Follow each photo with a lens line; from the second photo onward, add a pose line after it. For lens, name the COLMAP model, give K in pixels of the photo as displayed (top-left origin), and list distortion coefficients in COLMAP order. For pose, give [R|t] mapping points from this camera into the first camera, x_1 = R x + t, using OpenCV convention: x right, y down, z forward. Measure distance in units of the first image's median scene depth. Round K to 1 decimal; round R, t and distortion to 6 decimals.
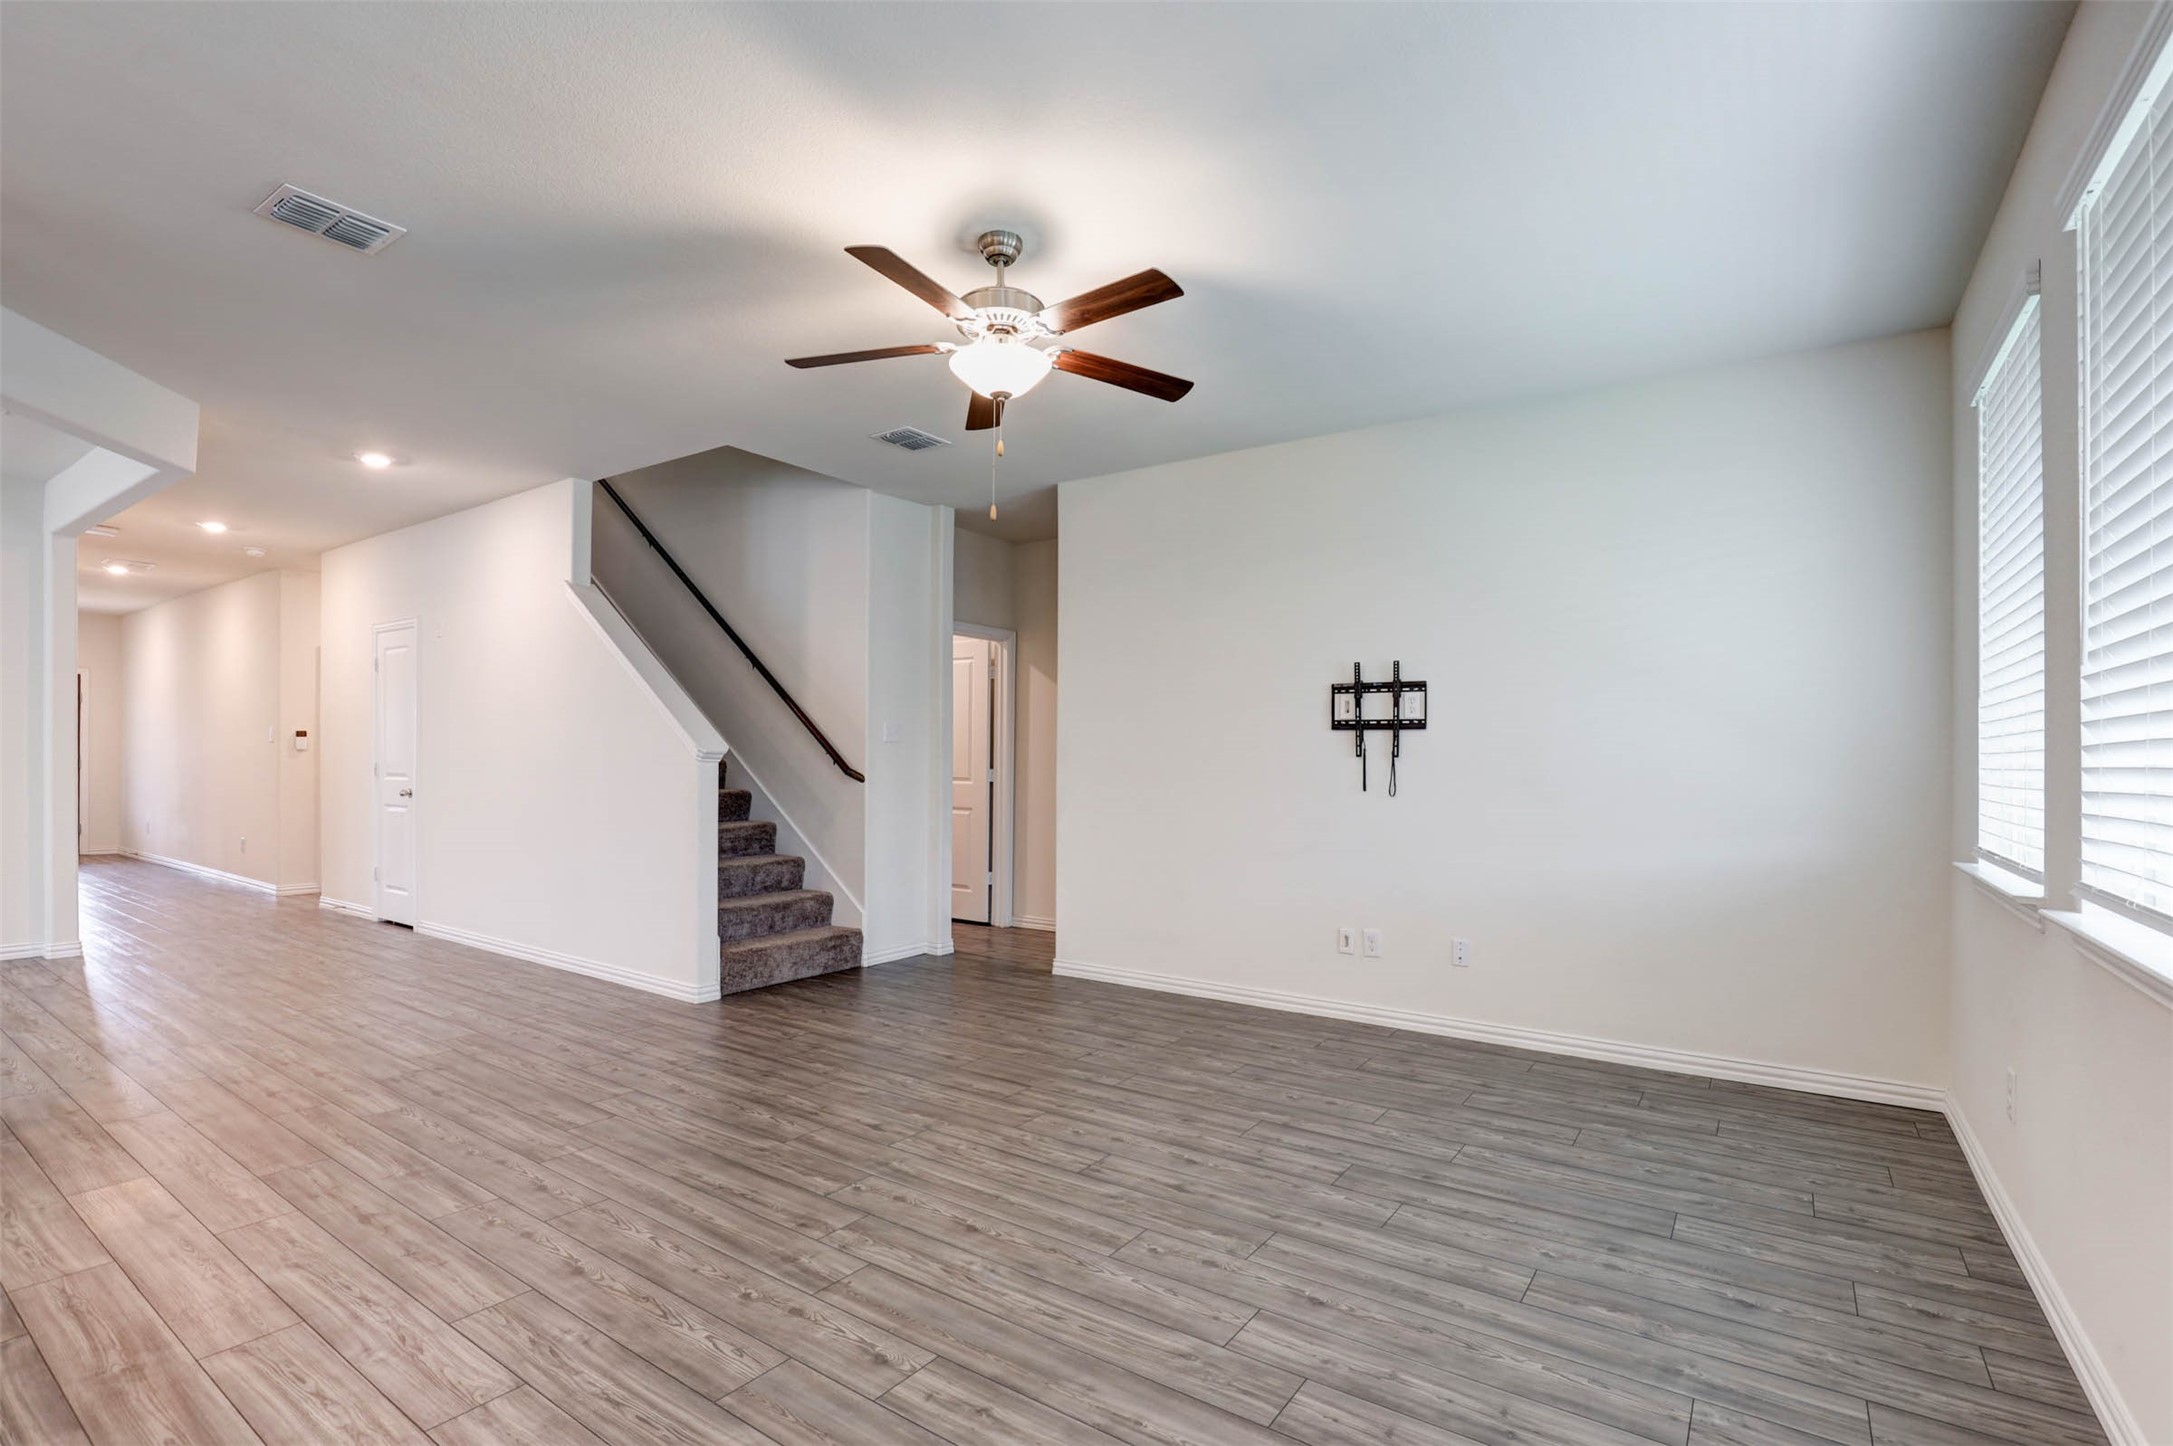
lens RADIAL K [[997.0, 0, 1089.9], [0, 997.0, 753.2], [0, 0, 1]] dist [-0.025461, 0.000646]
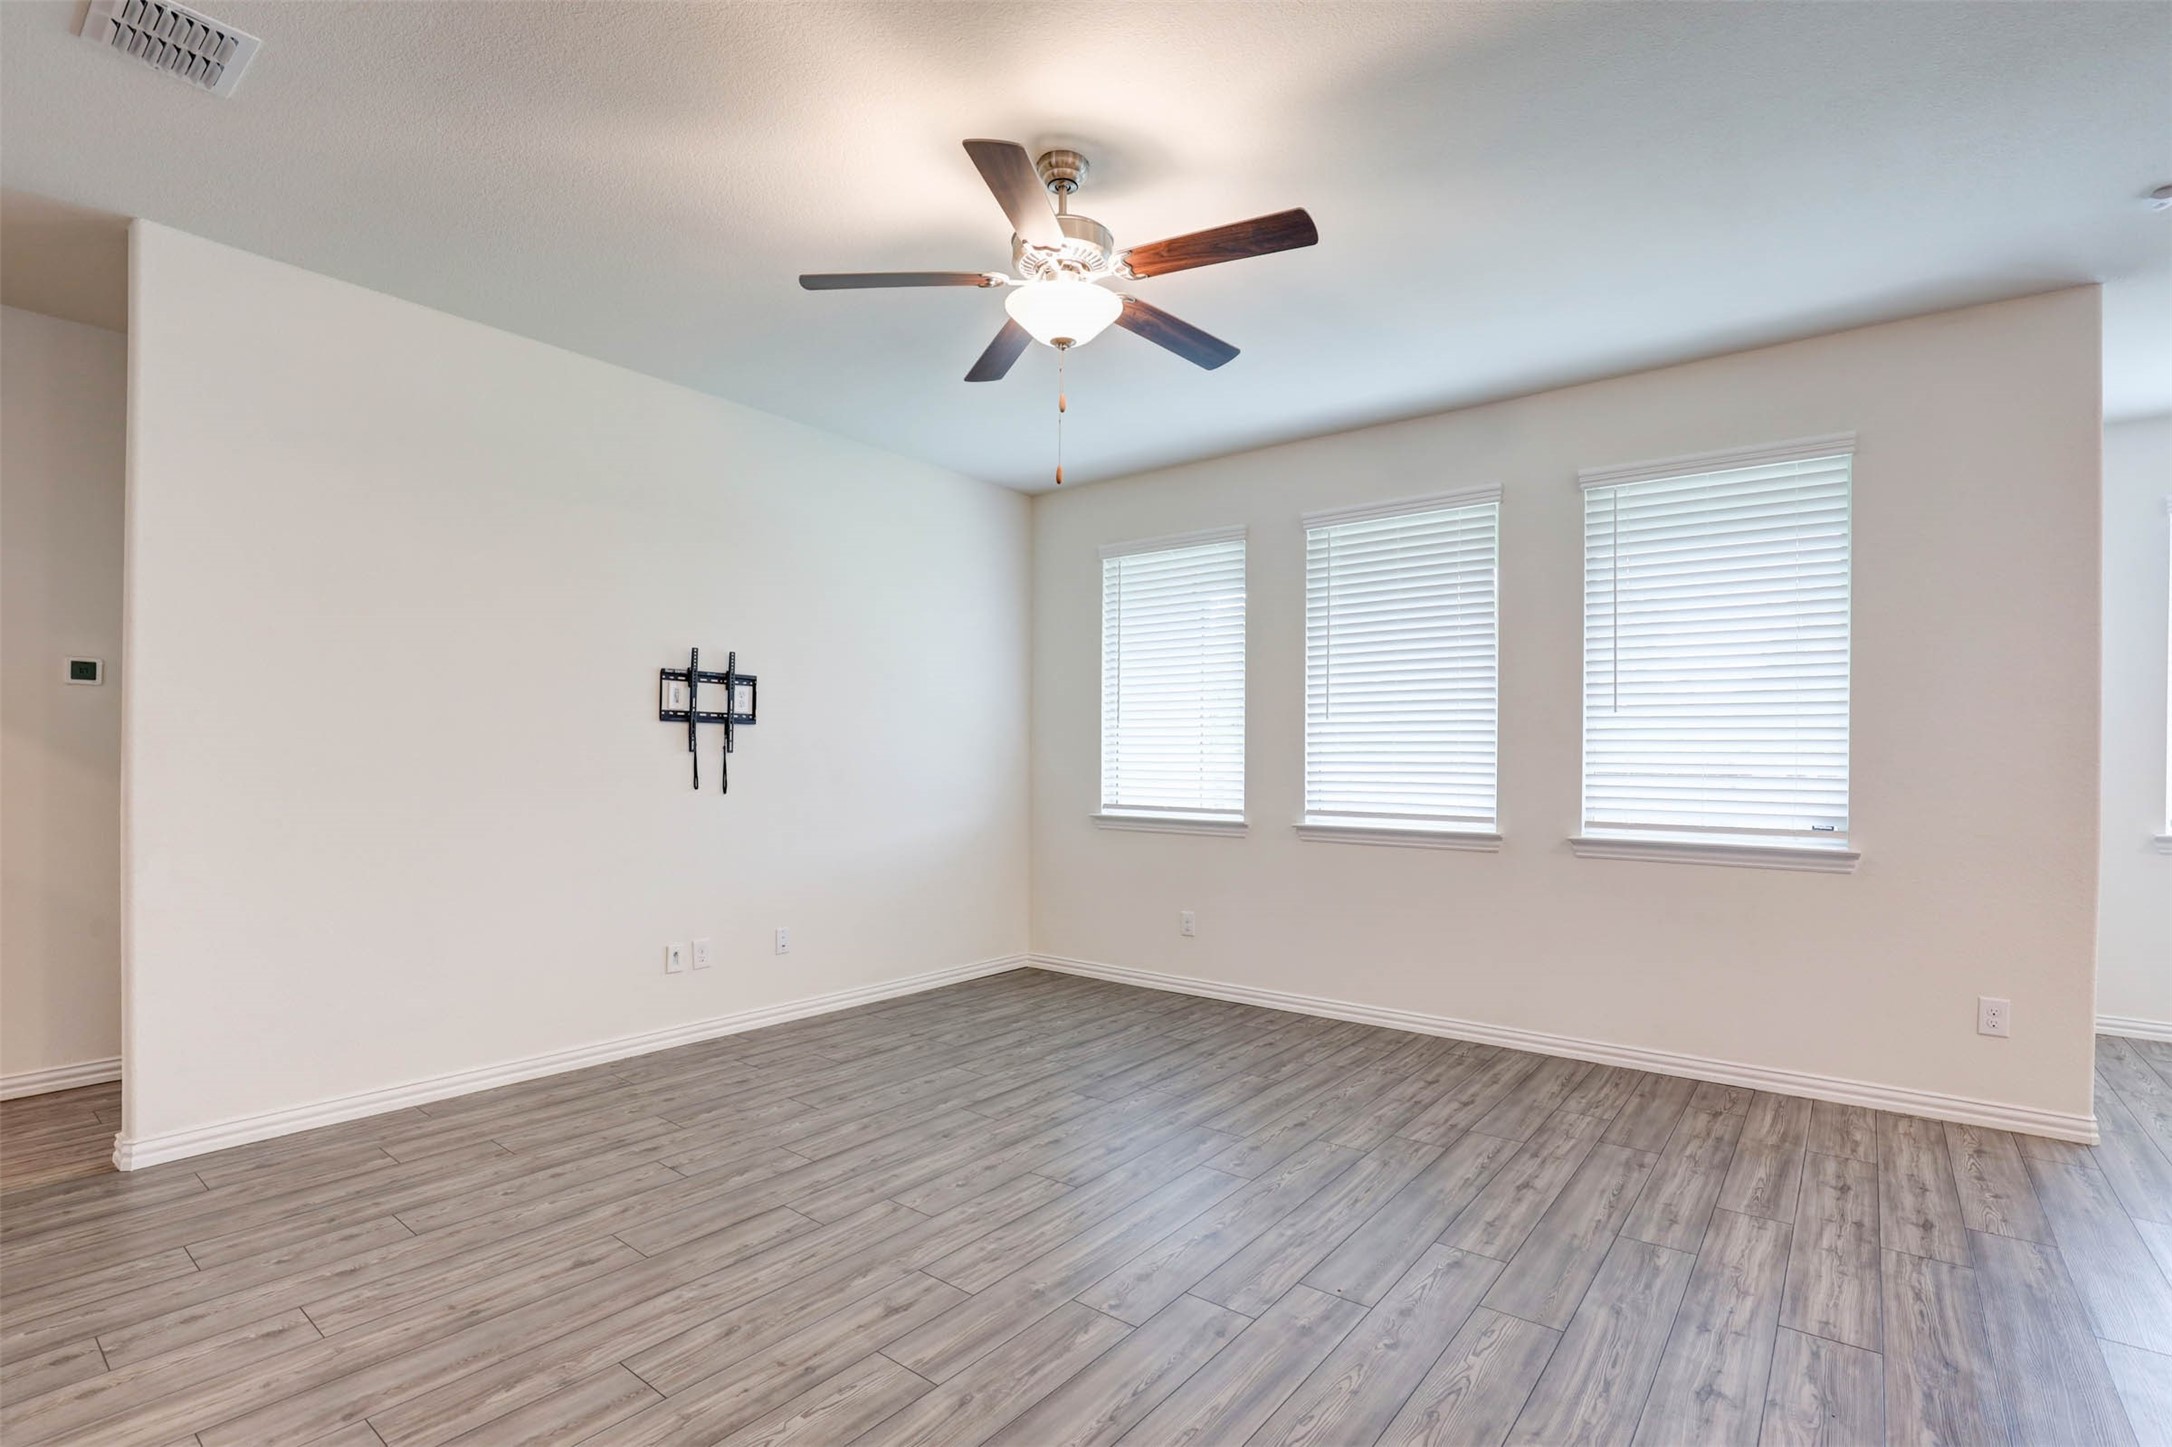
lens RADIAL K [[996.5, 0, 1089.4], [0, 996.5, 753.7], [0, 0, 1]] dist [-0.025461, 0.000646]
pose [[0.063069, -0.001670, 0.998008, -0.746370], [-0.018489, 0.999825, 0.002842, -0.004905], [-0.997838, -0.018631, 0.063027, 0.709085]]
